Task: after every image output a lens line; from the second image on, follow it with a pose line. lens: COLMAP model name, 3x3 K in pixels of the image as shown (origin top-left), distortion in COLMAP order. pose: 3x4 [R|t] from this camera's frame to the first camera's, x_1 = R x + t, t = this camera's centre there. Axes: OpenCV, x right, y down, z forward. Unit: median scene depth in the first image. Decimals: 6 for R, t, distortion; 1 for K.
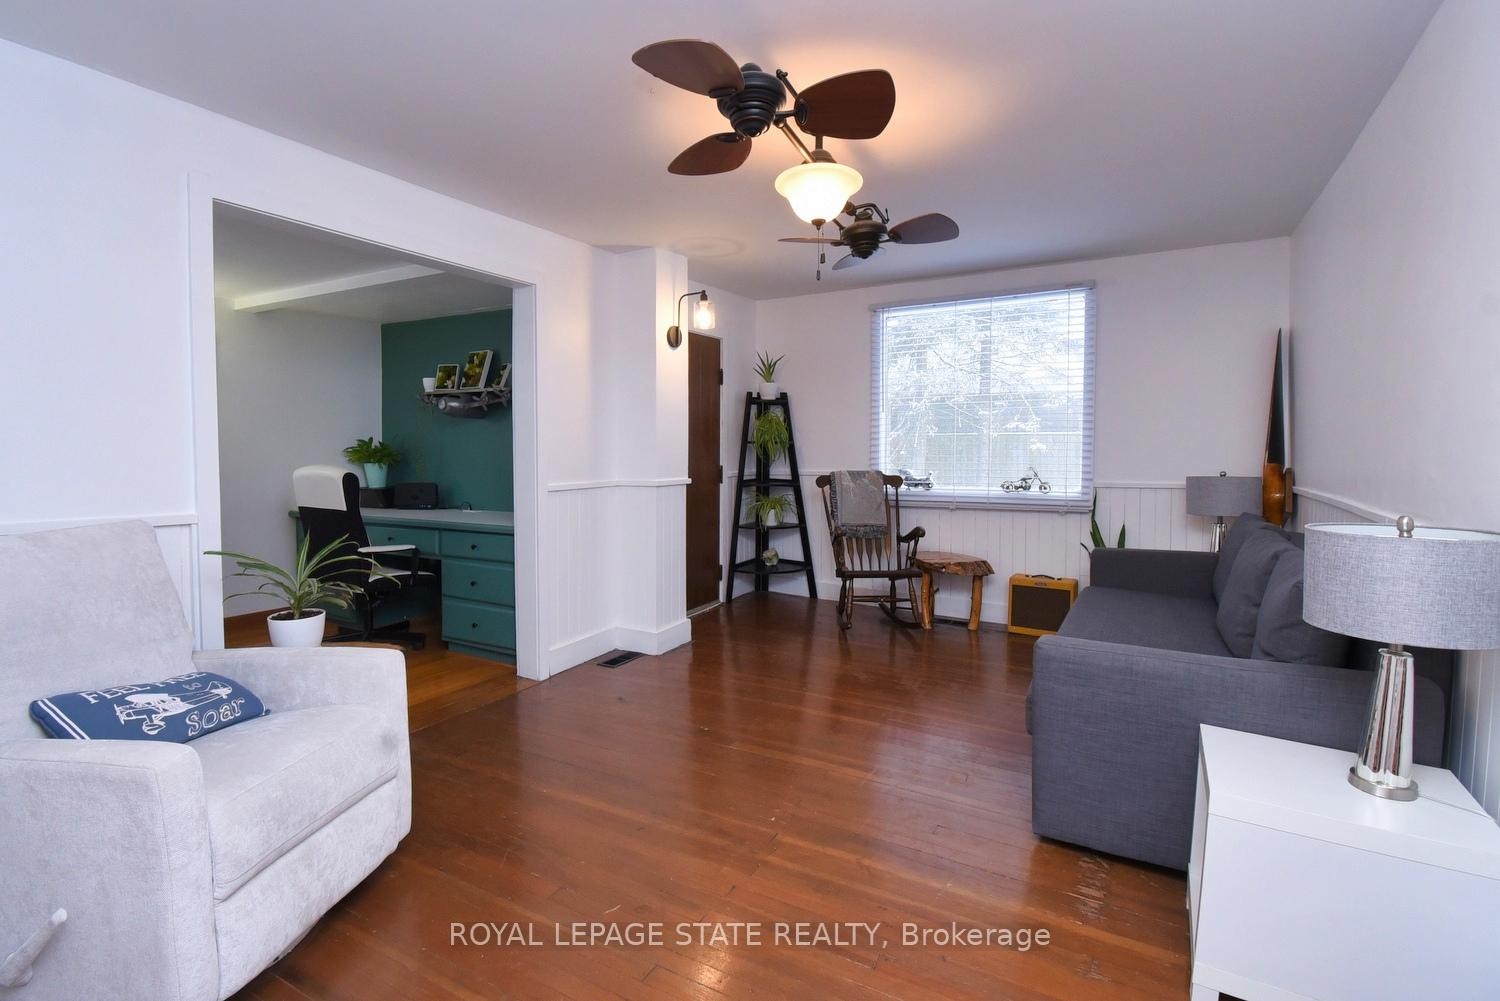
lens RADIAL K [[657.3, 0, 743.7], [0, 657.3, 504.4], [0, 0, 1]] dist [0.019060, -0.026821]
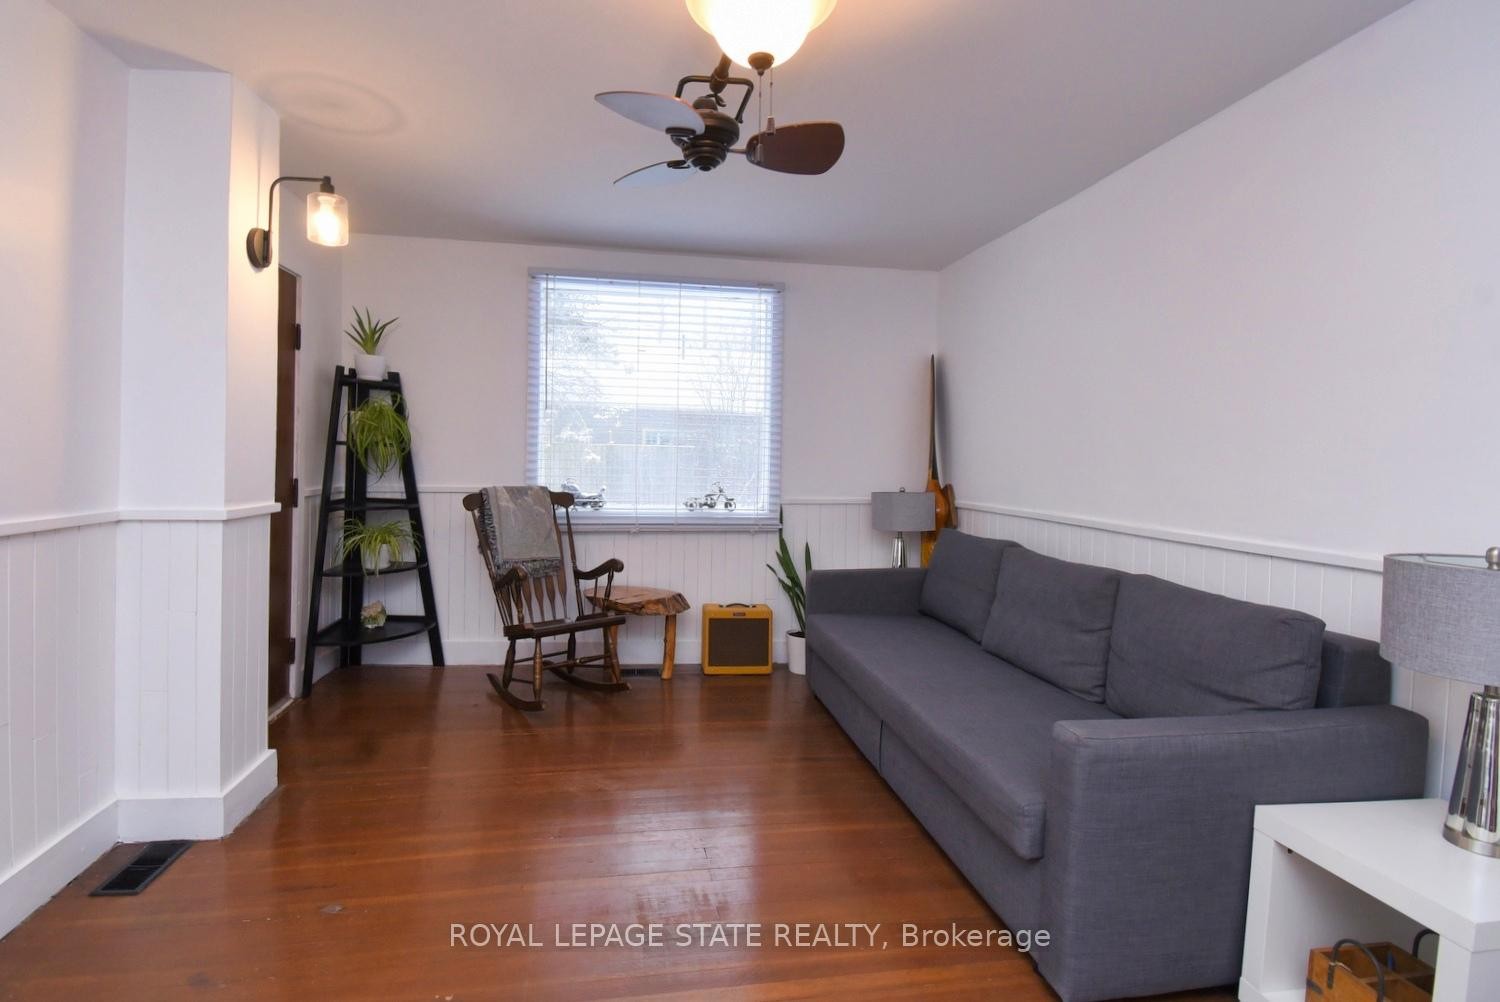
lens RADIAL K [[707.1, 0, 748.2], [0, 707.1, 494.3], [0, 0, 1]] dist [0.000231, -0.010799]
pose [[0.789685, -0.010336, 0.613425, -0.111396], [0.030269, 0.999297, -0.022130, -0.017283], [-0.612765, 0.036043, 0.789443, 0.220952]]
